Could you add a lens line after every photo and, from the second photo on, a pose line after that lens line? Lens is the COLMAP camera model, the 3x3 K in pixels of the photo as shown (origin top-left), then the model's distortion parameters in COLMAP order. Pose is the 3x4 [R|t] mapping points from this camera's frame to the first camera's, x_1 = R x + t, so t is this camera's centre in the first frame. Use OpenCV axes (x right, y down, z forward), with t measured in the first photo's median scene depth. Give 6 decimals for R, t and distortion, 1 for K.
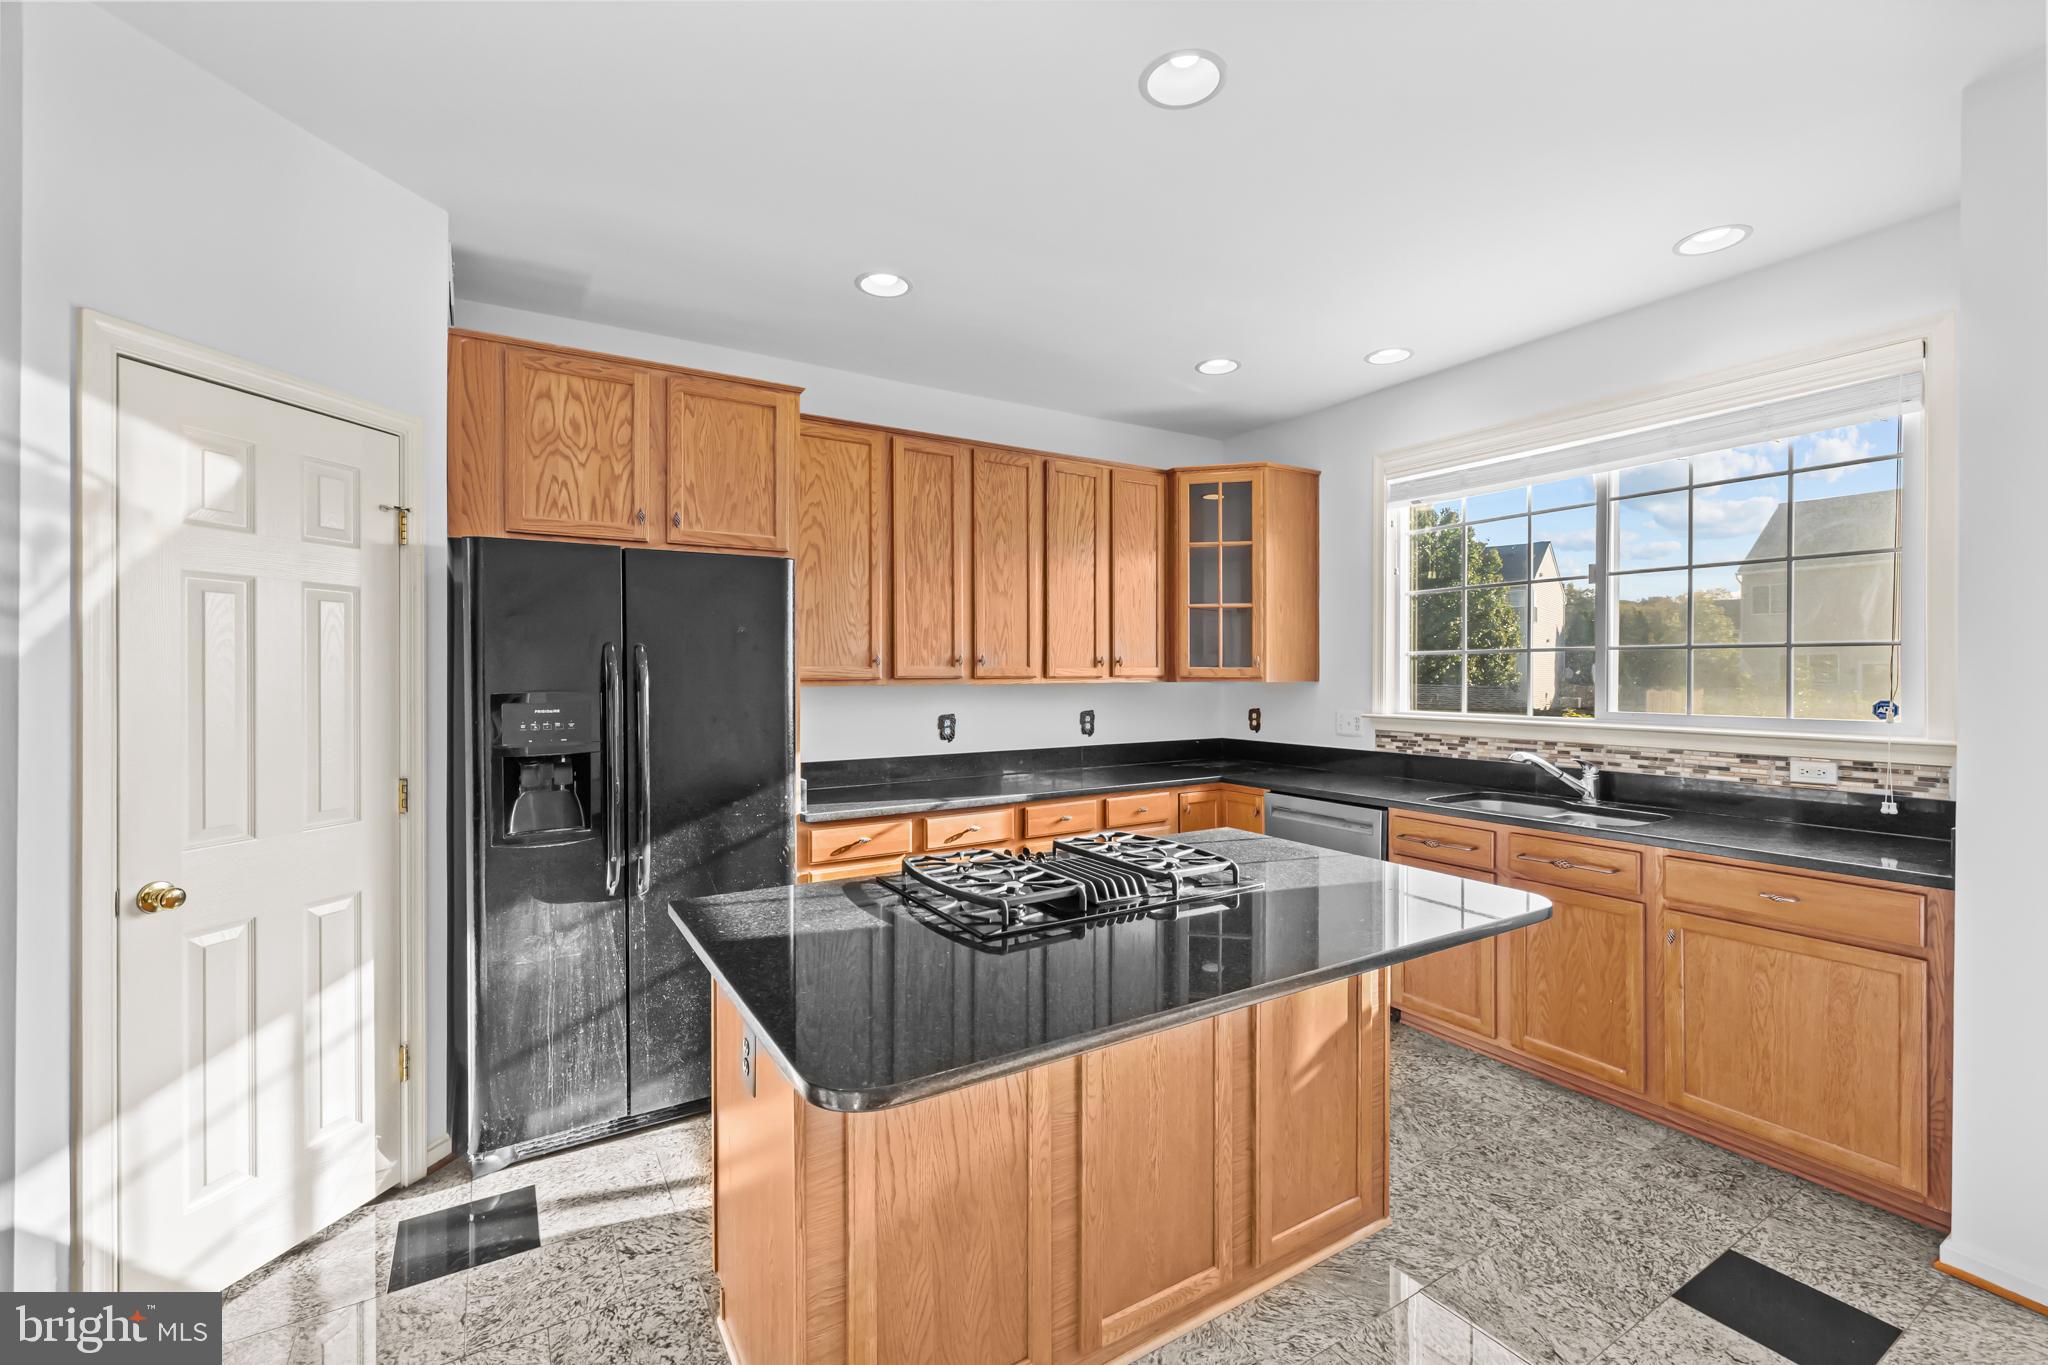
lens RADIAL K [[866.3, 0, 1030.7], [0, 866.3, 668.5], [0, 0, 1]] dist [0.003676, -0.000268]
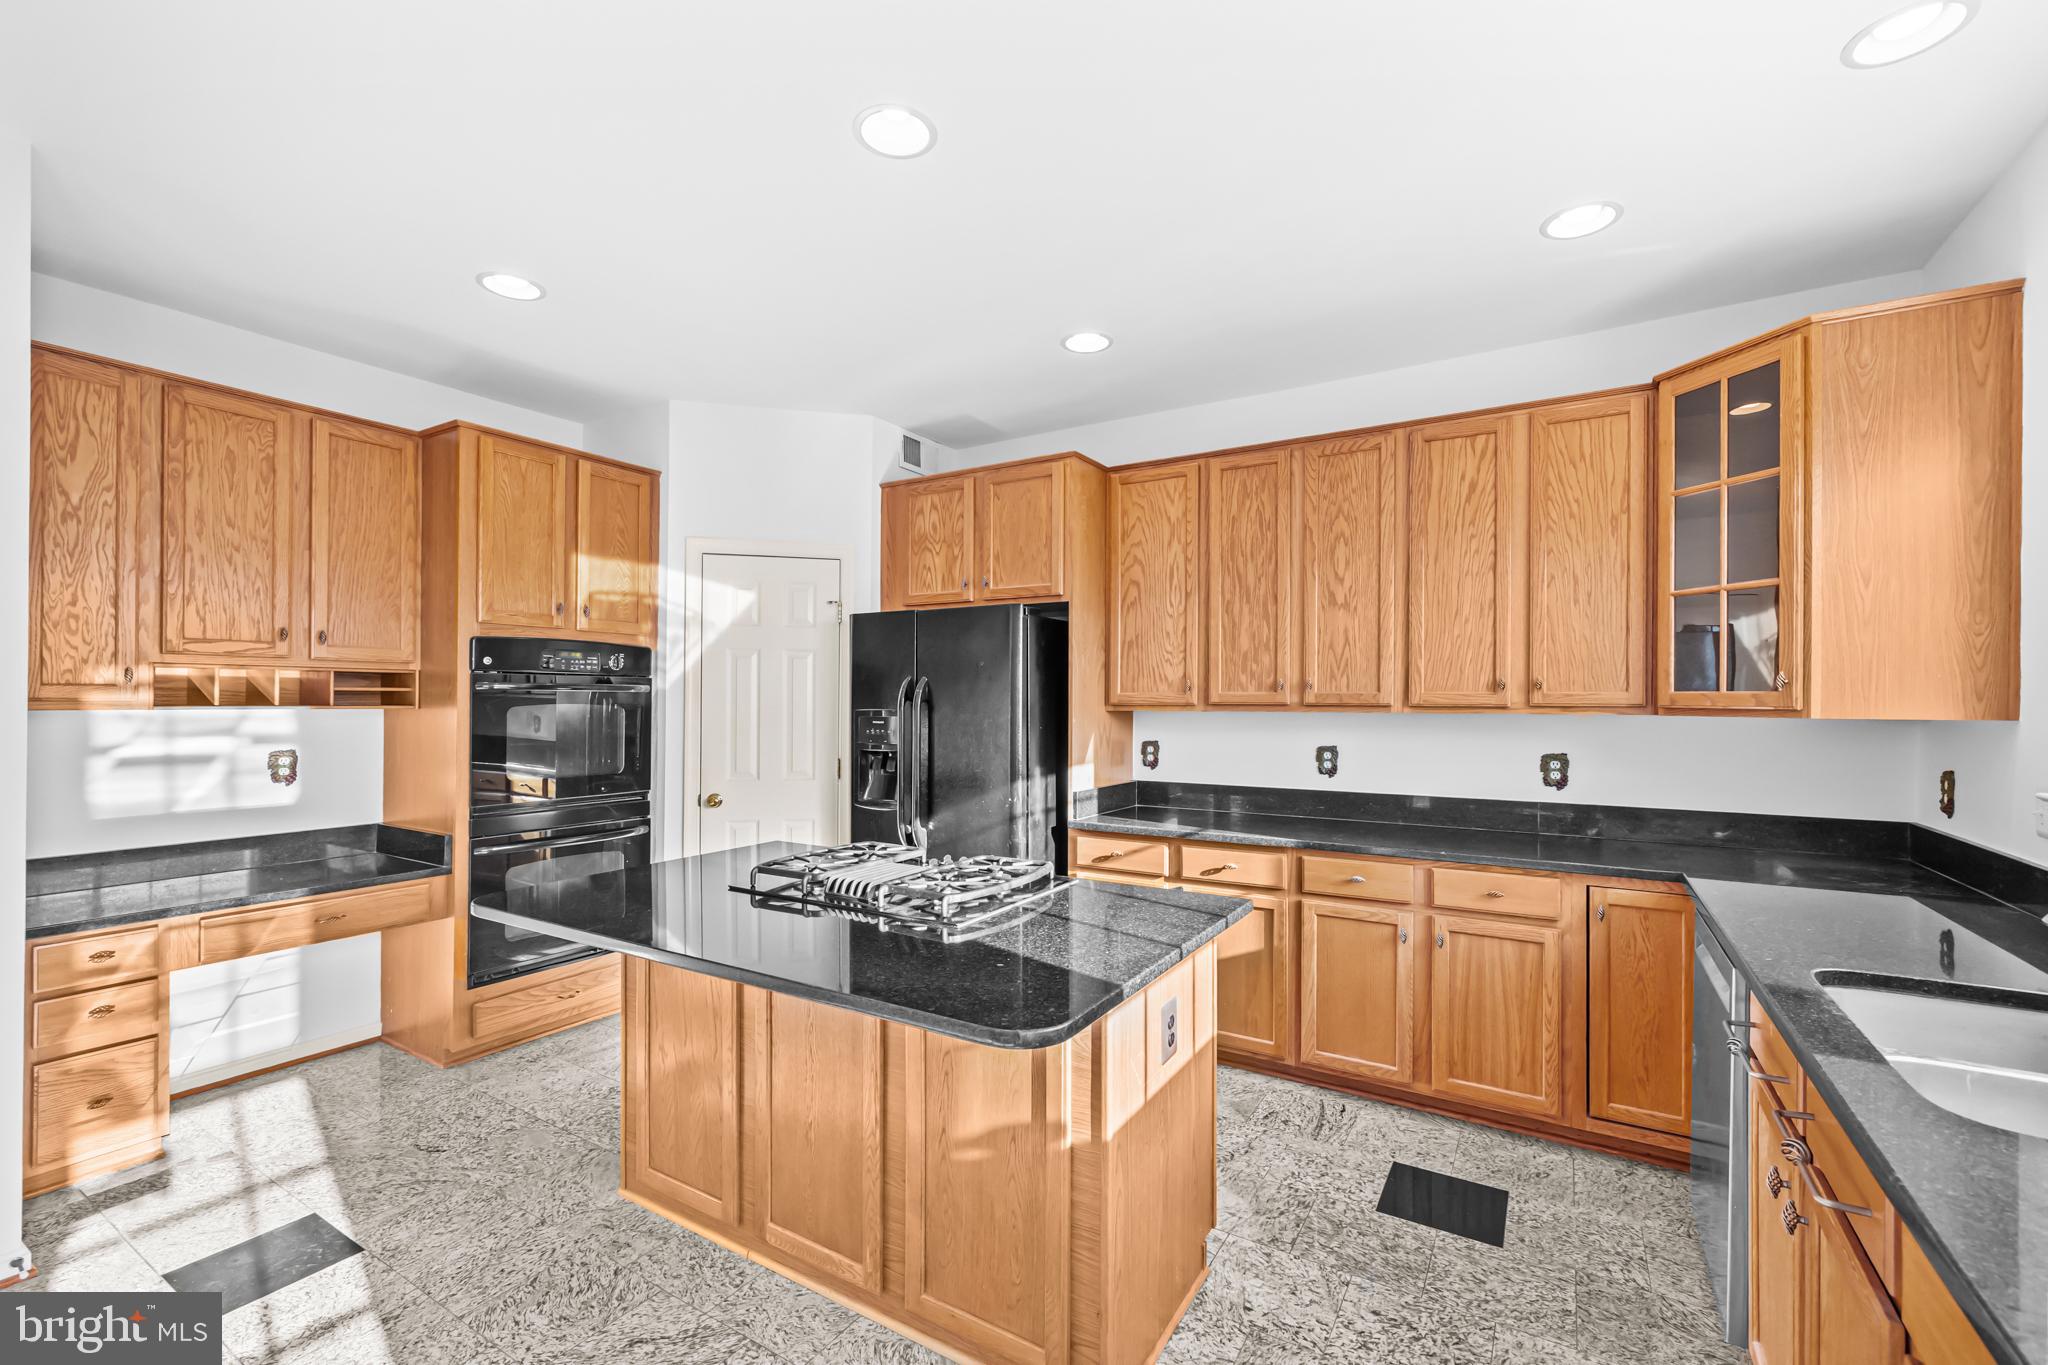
lens RADIAL K [[866.3, 0, 1029.9], [0, 866.3, 698.8], [0, 0, 1]] dist [0.003676, -0.000268]
pose [[0.448216, 0.003424, -0.893919, 0.827443], [-0.000823, 0.999994, 0.003418, 0.002633], [0.893925, -0.000796, 0.448216, 0.478351]]
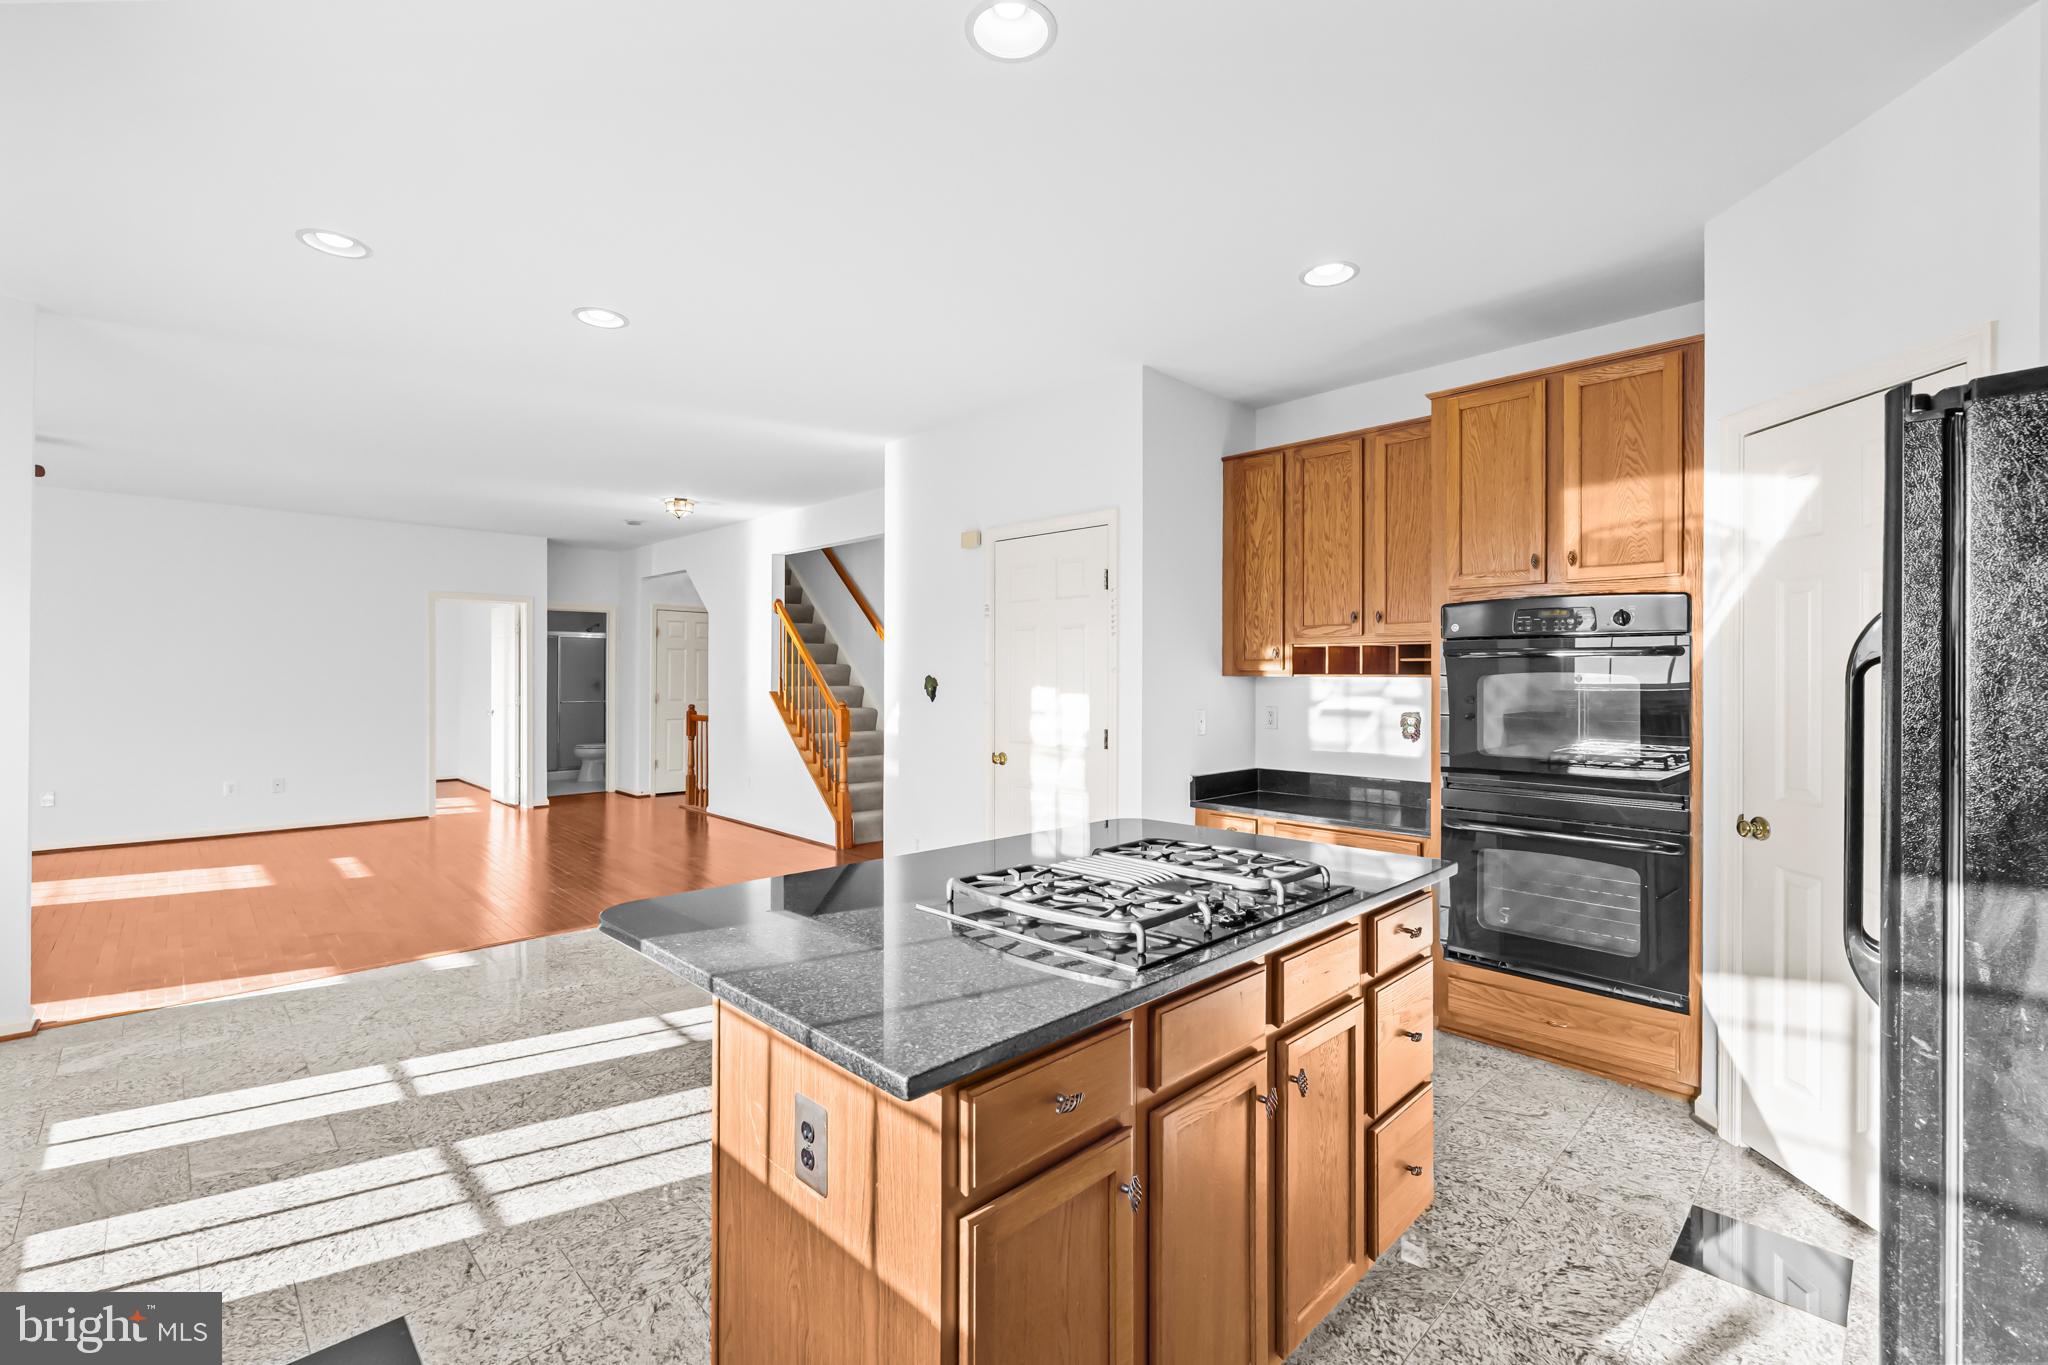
lens RADIAL K [[866.3, 0, 1036.8], [0, 866.3, 676.6], [0, 0, 1]] dist [0.003676, -0.000268]
pose [[-0.973536, 0.001903, -0.228527, 0.248367], [0.002265, 0.999997, -0.001324, 0.021067], [0.228523, -0.001806, -0.973537, 1.332525]]
